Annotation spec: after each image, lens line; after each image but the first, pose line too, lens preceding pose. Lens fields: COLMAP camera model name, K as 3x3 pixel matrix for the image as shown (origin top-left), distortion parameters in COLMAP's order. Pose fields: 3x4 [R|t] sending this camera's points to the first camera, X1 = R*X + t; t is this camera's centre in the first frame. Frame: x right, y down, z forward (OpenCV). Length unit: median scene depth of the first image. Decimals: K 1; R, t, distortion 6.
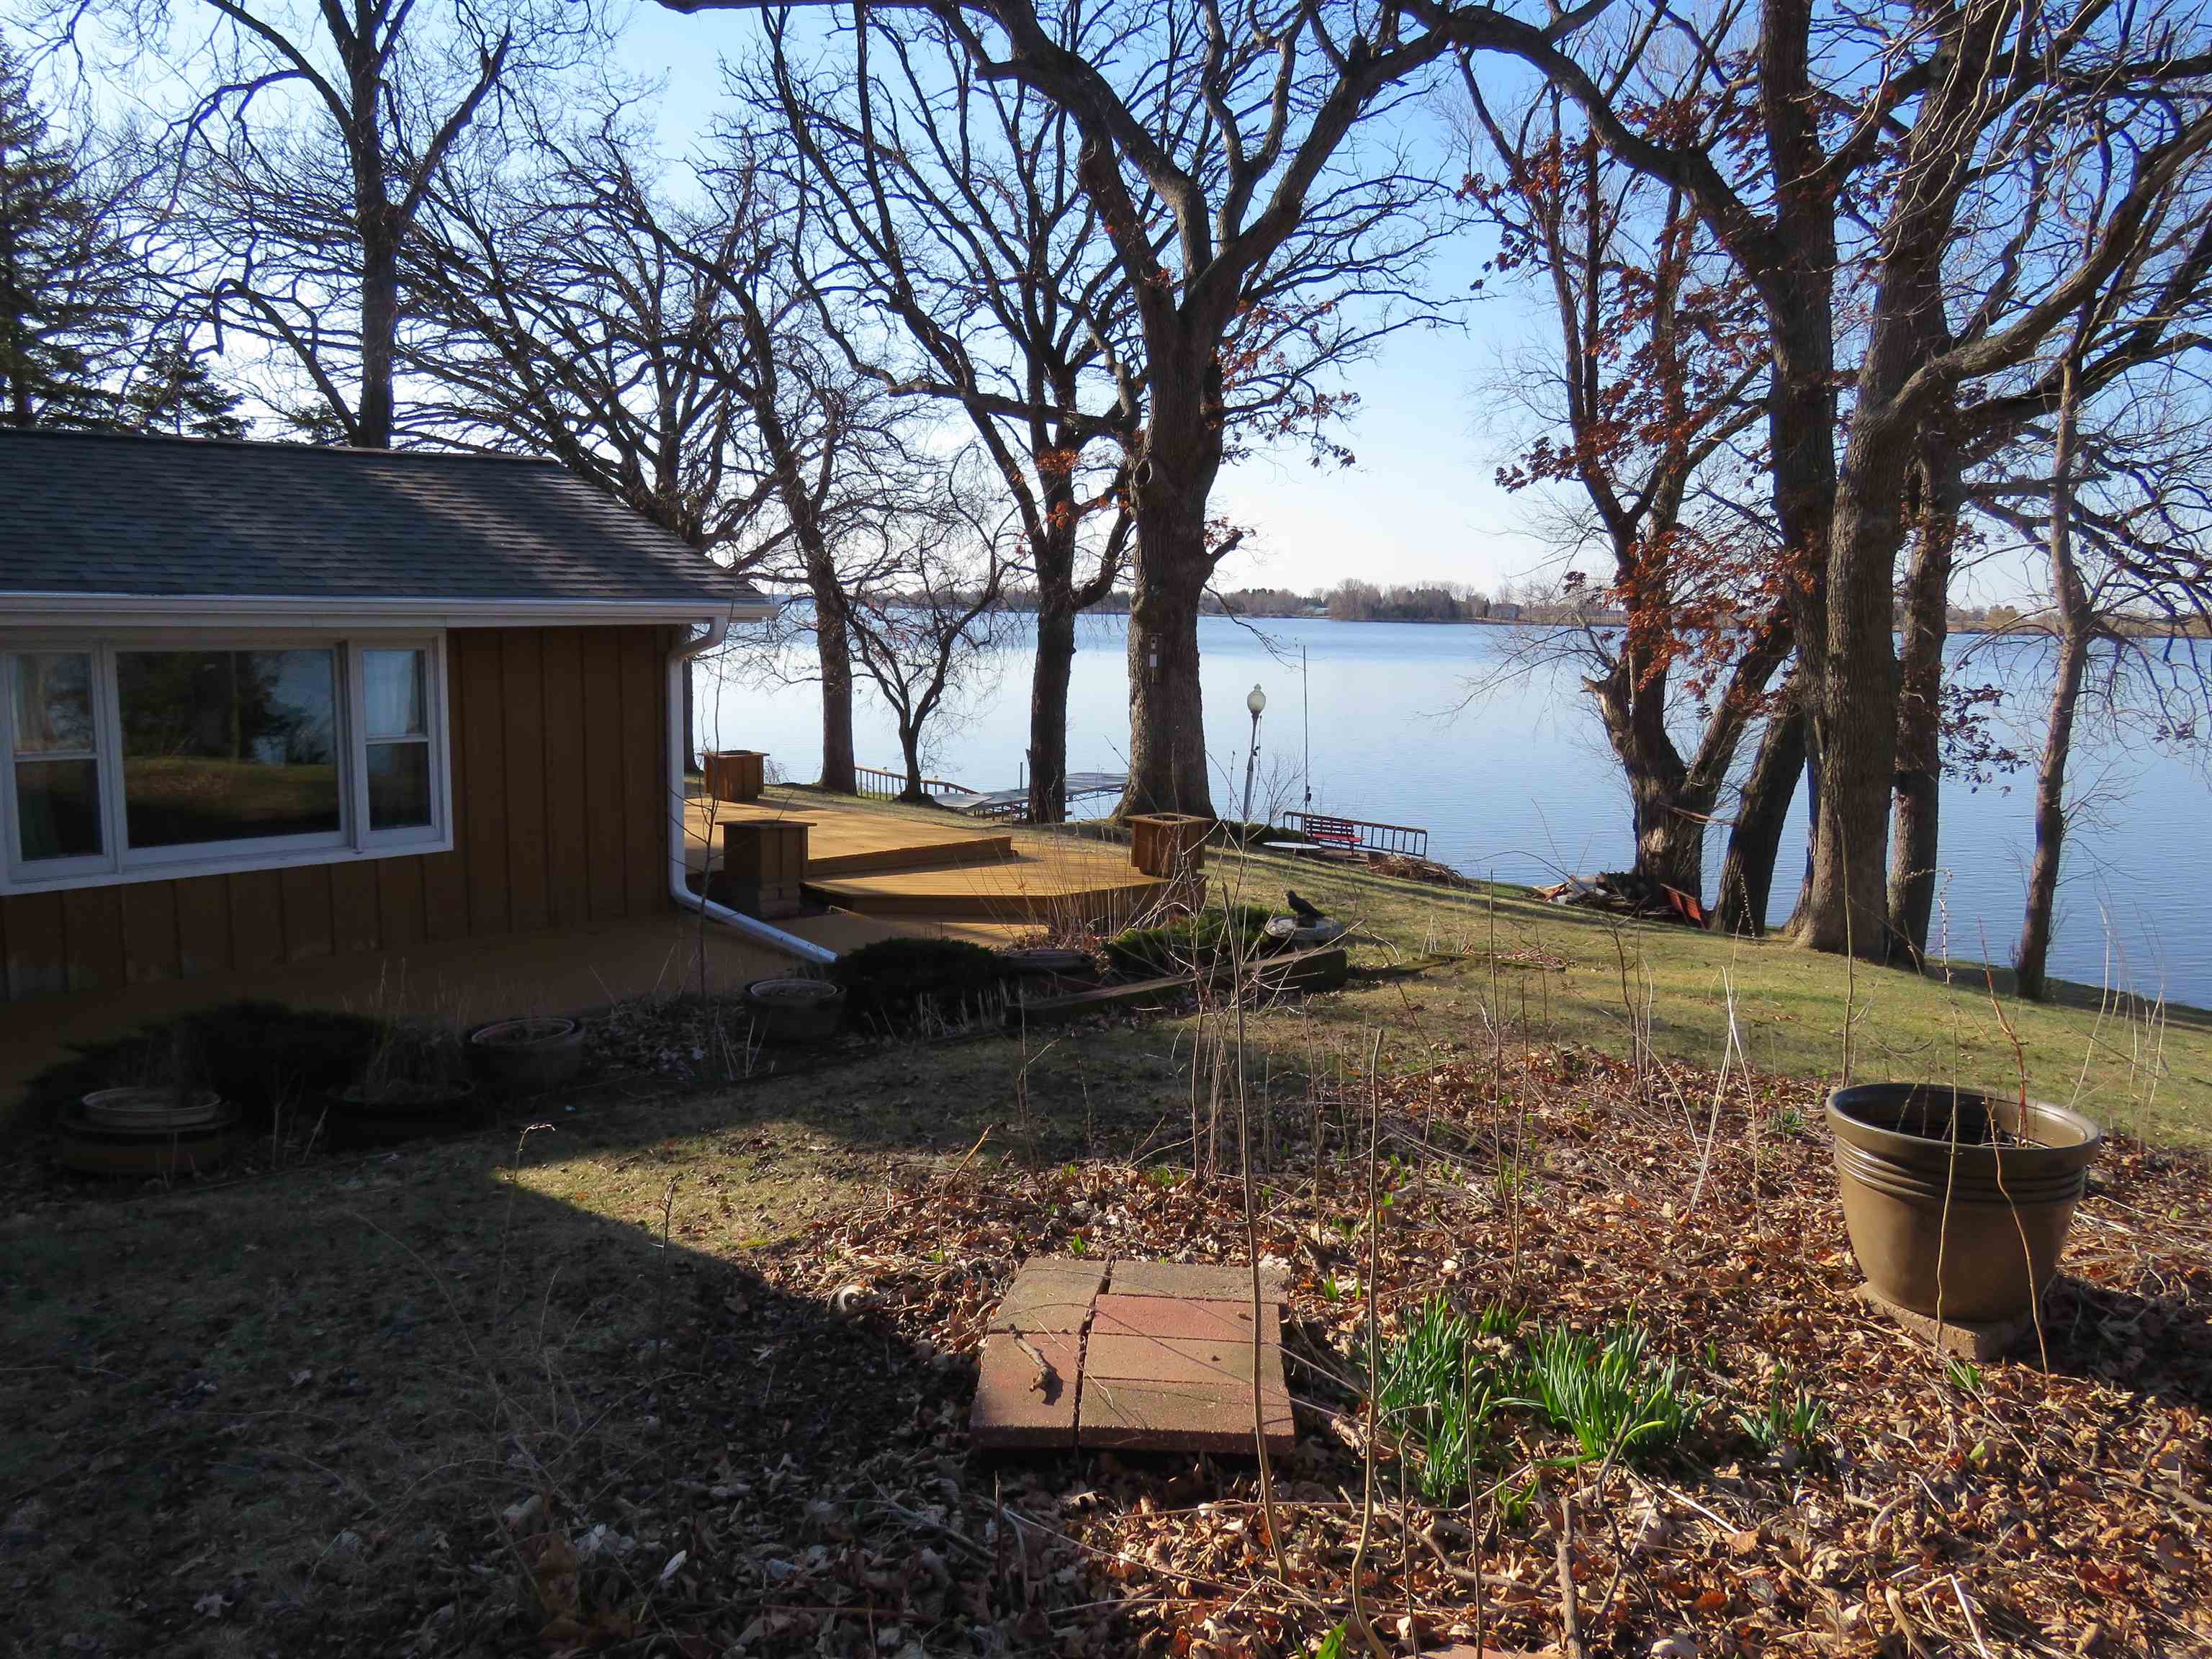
lens RADIAL K [[1734.6, 0, 1106.0], [0, 1734.6, 829.5], [0, 0, 1]] dist [-0.028816, -0.003876]
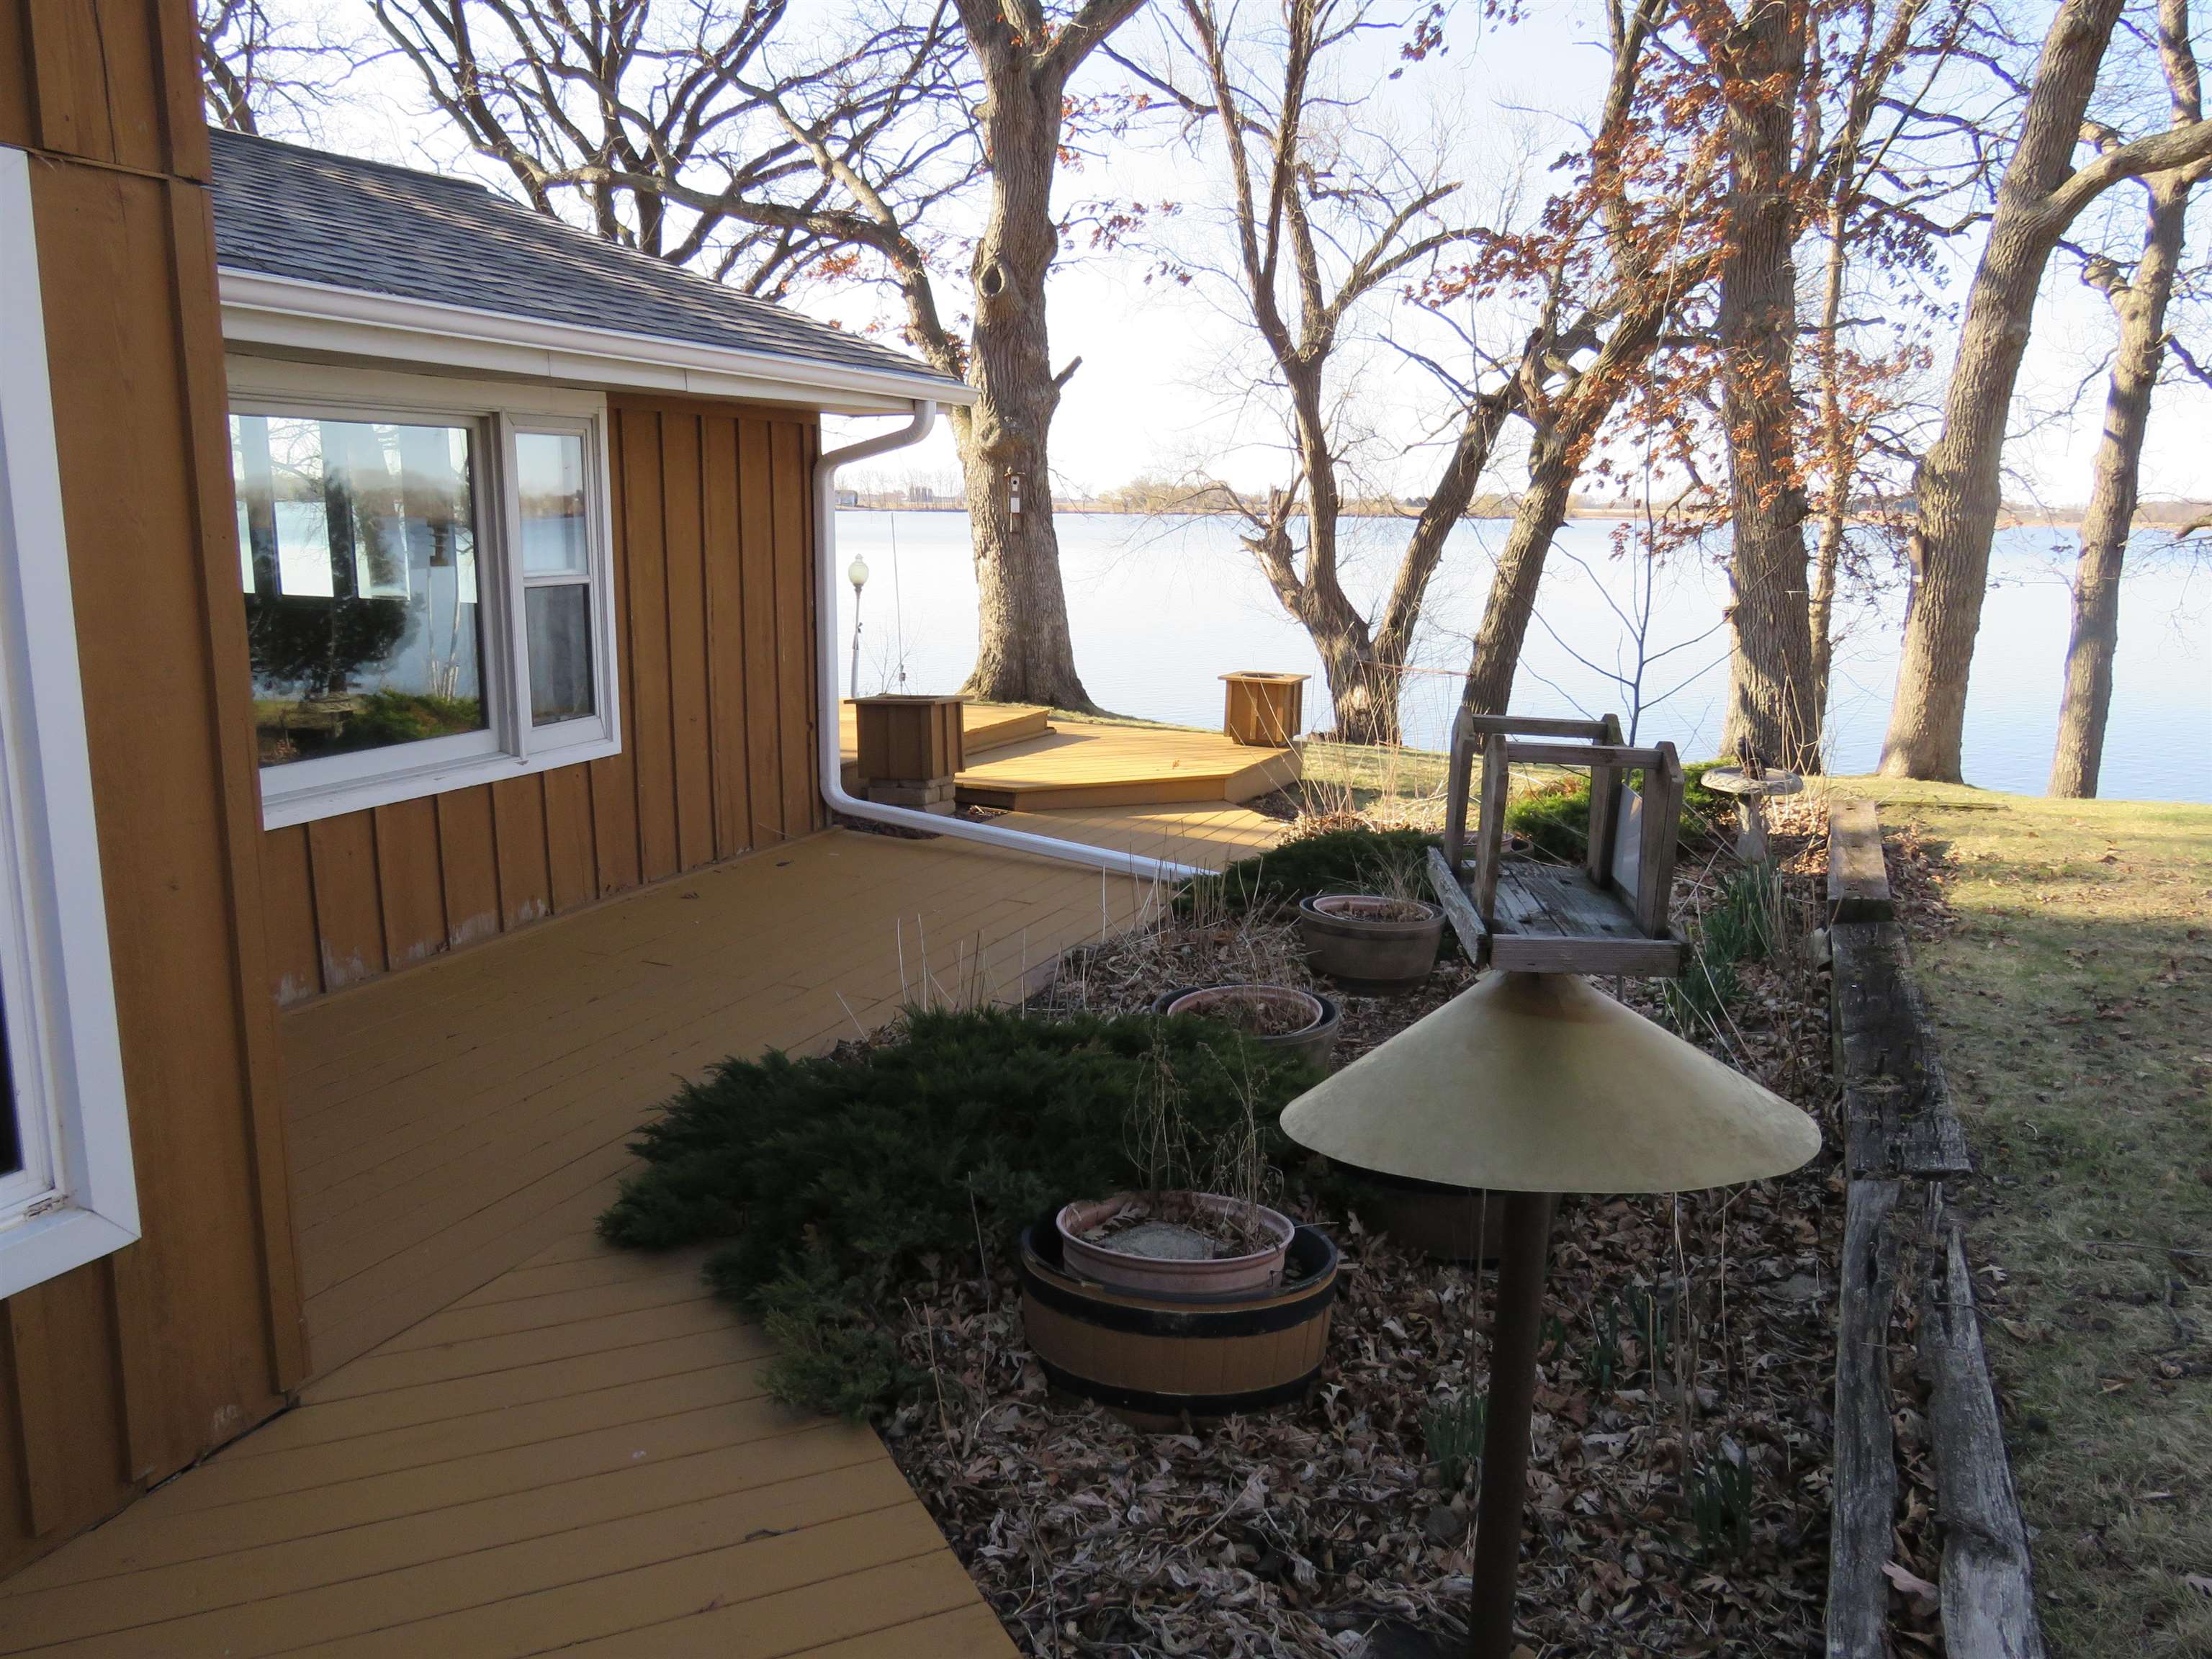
lens RADIAL K [[1734.6, 0, 1106.0], [0, 1734.6, 829.5], [0, 0, 1]] dist [-0.028816, -0.003876]
pose [[0.929906, -0.075645, 0.359935, -0.444792], [0.052742, 0.995933, 0.073047, 0.002829], [-0.363997, -0.048943, 0.930113, 0.328964]]
